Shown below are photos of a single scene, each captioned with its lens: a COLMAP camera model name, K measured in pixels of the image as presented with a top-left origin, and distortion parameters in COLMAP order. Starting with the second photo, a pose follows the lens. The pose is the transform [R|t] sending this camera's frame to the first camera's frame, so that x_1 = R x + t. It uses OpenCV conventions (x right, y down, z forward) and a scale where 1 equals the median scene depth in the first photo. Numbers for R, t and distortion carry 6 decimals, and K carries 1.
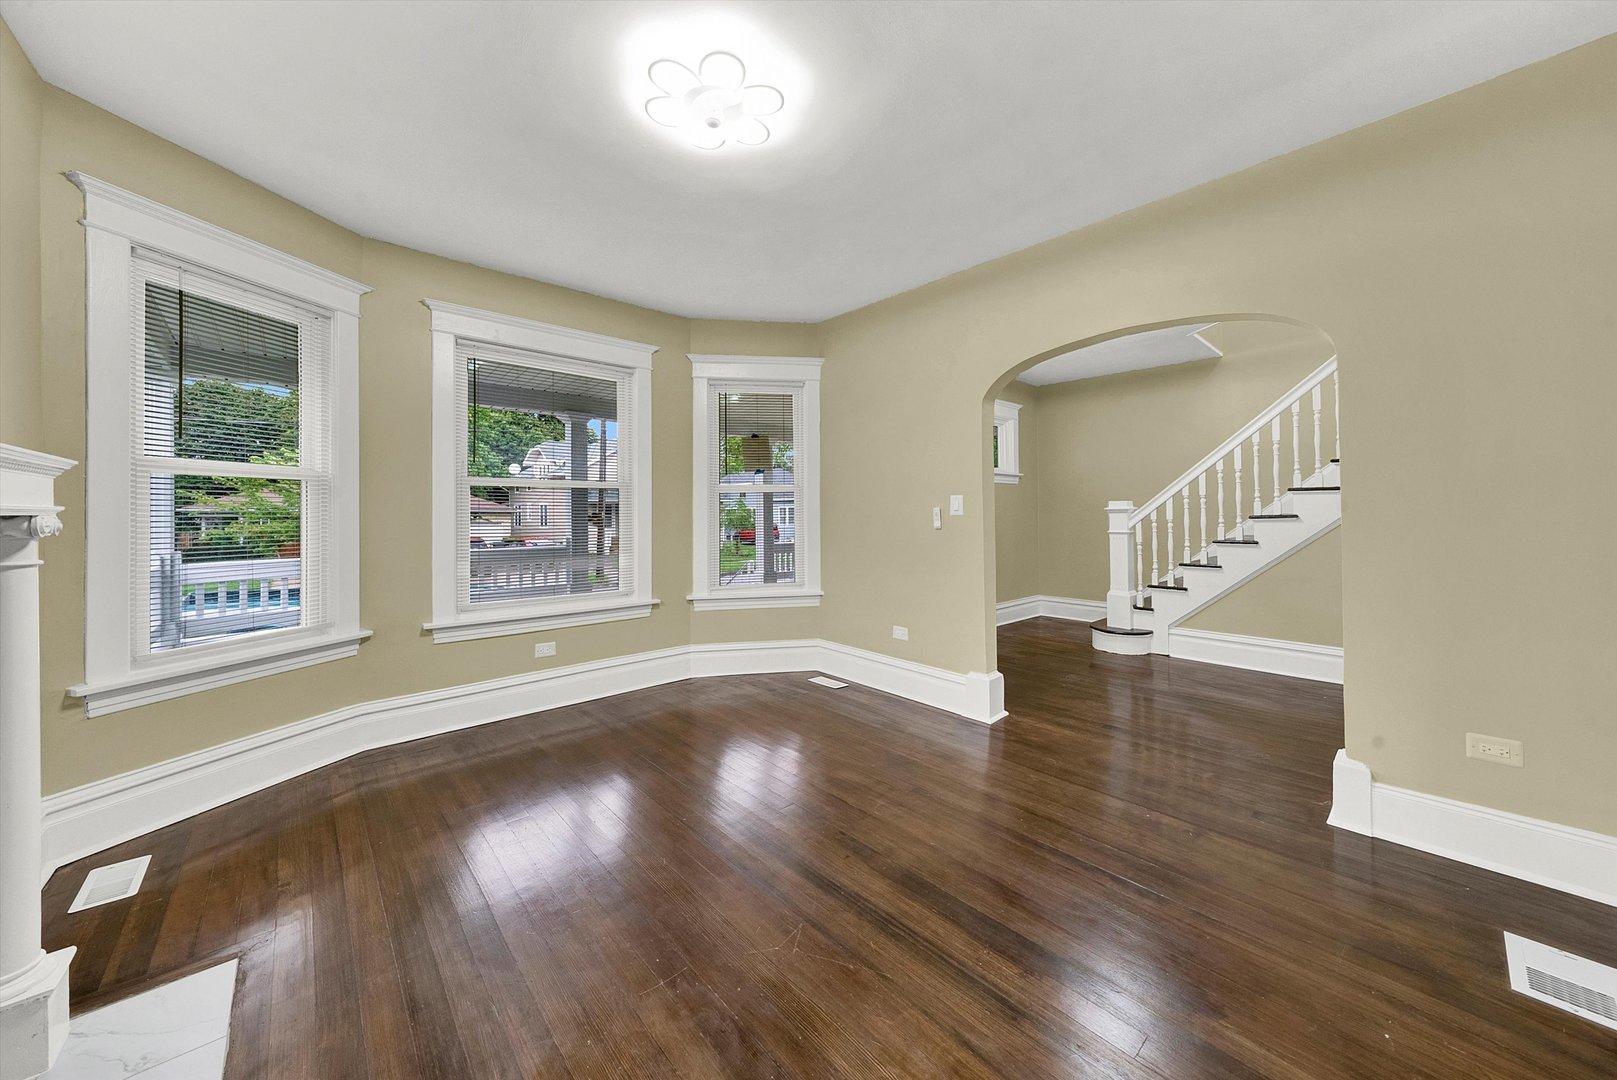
lens RADIAL K [[568.8, 0, 801.4], [0, 568.8, 514.7], [0, 0, 1]] dist [-0.004787, -0.000067]
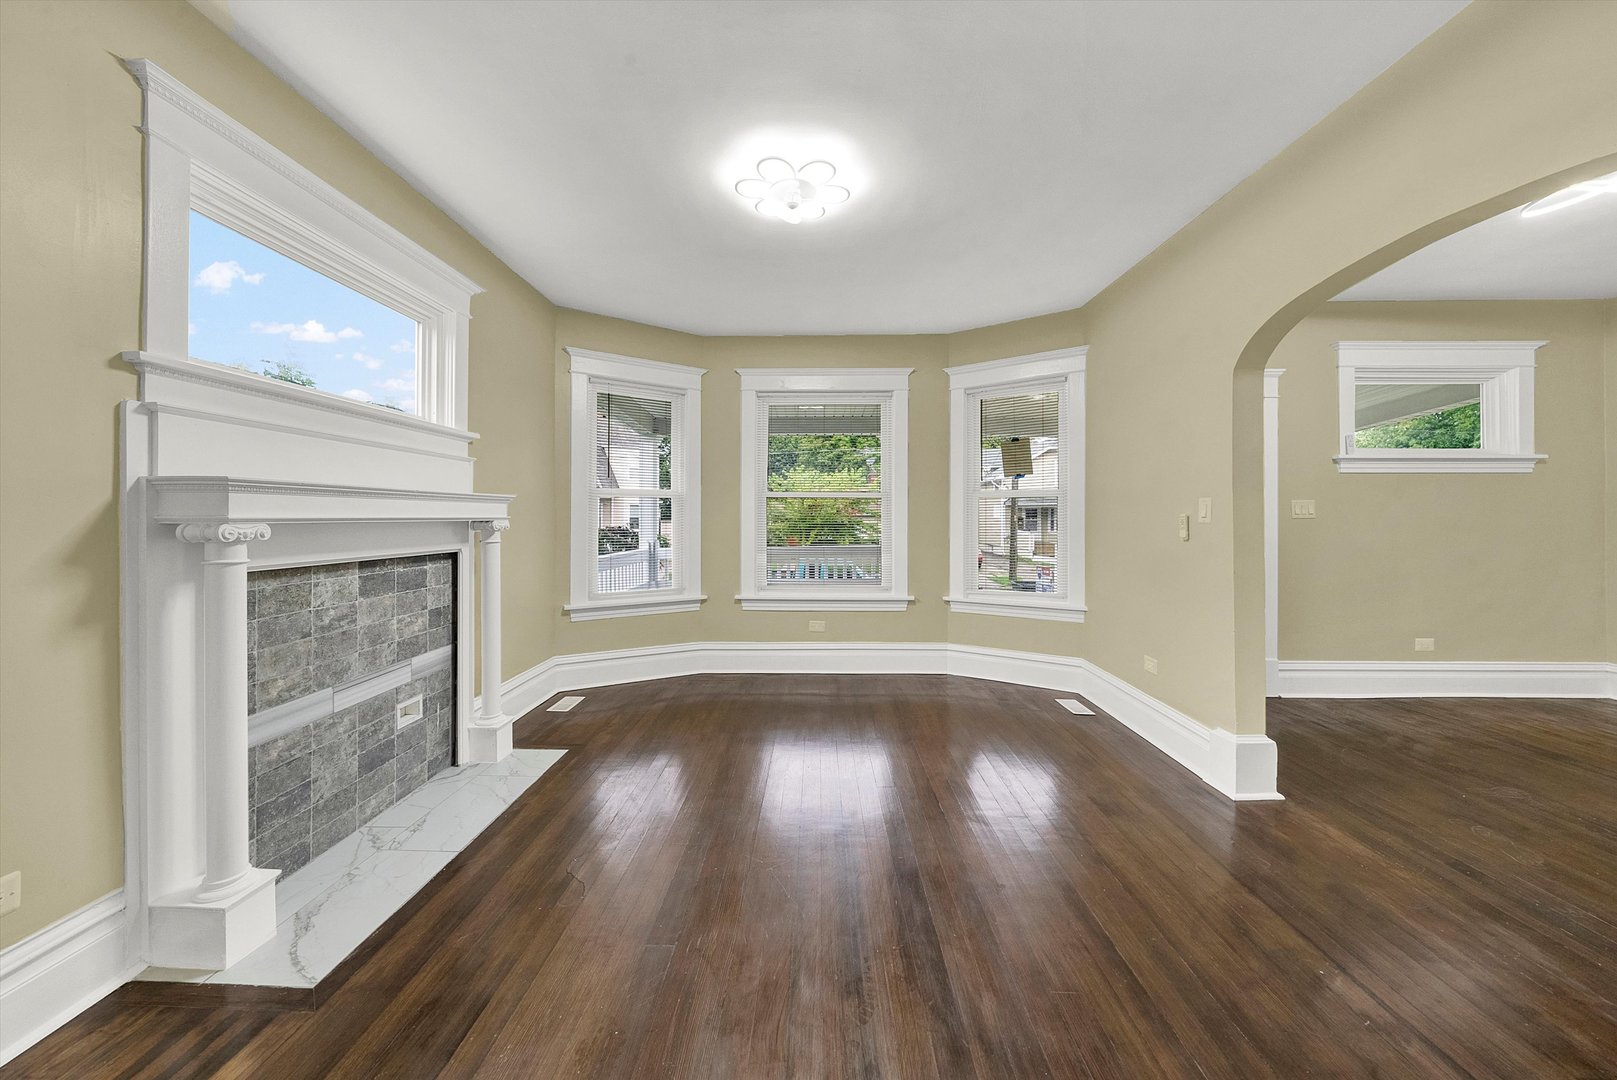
lens RADIAL K [[565.0, 0, 804.0], [0, 565.0, 520.2], [0, 0, 1]] dist [-0.009800, -0.000066]
pose [[0.730147, 0.005622, -0.683267, 0.388827], [-0.003374, 0.999984, 0.004623, -0.004482], [0.683282, -0.001070, 0.730154, 0.061046]]
